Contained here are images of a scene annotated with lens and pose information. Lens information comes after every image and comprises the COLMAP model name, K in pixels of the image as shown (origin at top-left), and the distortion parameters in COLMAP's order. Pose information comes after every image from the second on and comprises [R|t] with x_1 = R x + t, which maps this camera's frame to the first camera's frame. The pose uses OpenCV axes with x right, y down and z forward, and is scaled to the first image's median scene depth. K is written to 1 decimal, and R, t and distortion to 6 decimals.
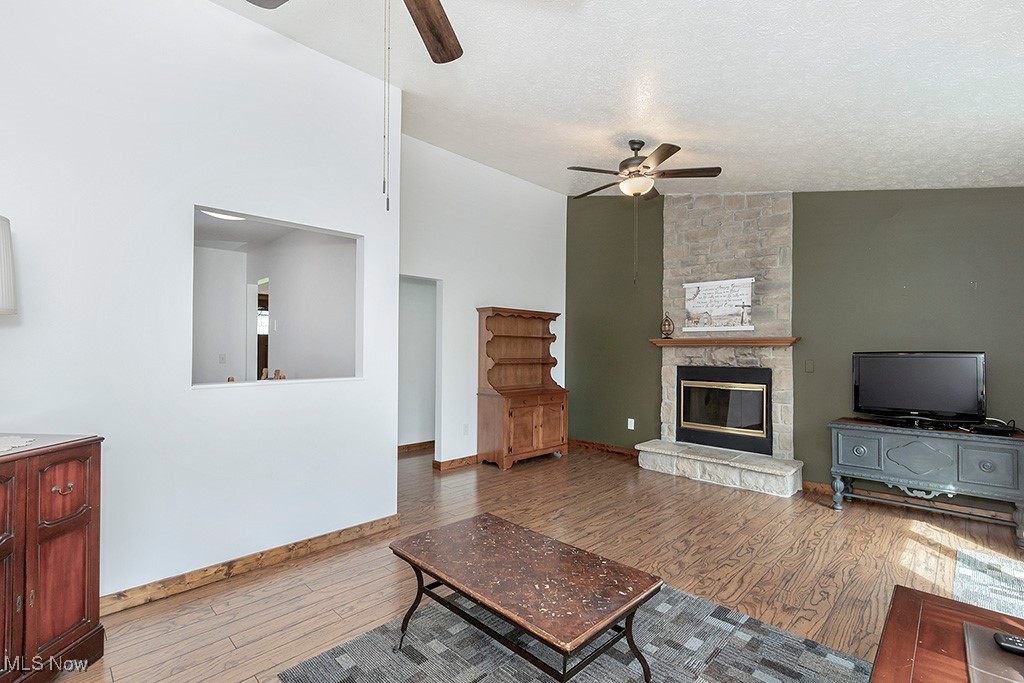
lens RADIAL K [[458.5, 0, 512.0], [0, 458.5, 341.5], [0, 0, 1]] dist [0.000160, 0.000047]
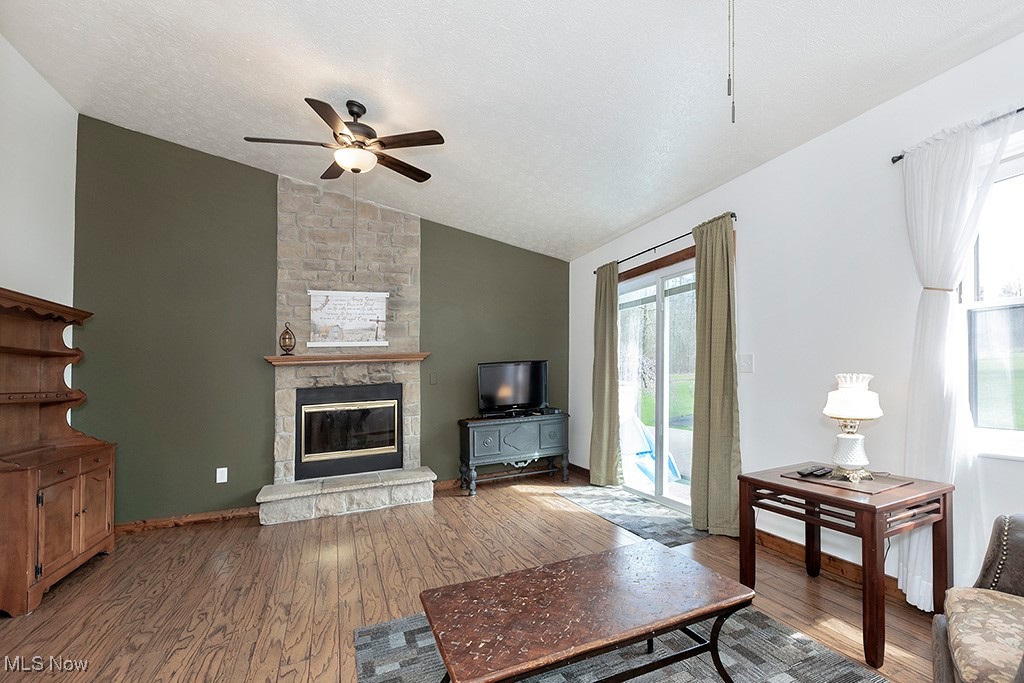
lens RADIAL K [[483.1, 0, 552.3], [0, 483.1, 372.3], [0, 0, 1]] dist [0.002198, -0.000048]
pose [[0.354232, -0.024067, 0.934848, -0.324144], [0.029927, 0.999448, 0.014390, 0.027859], [-0.934679, 0.022880, 0.354757, 0.293276]]
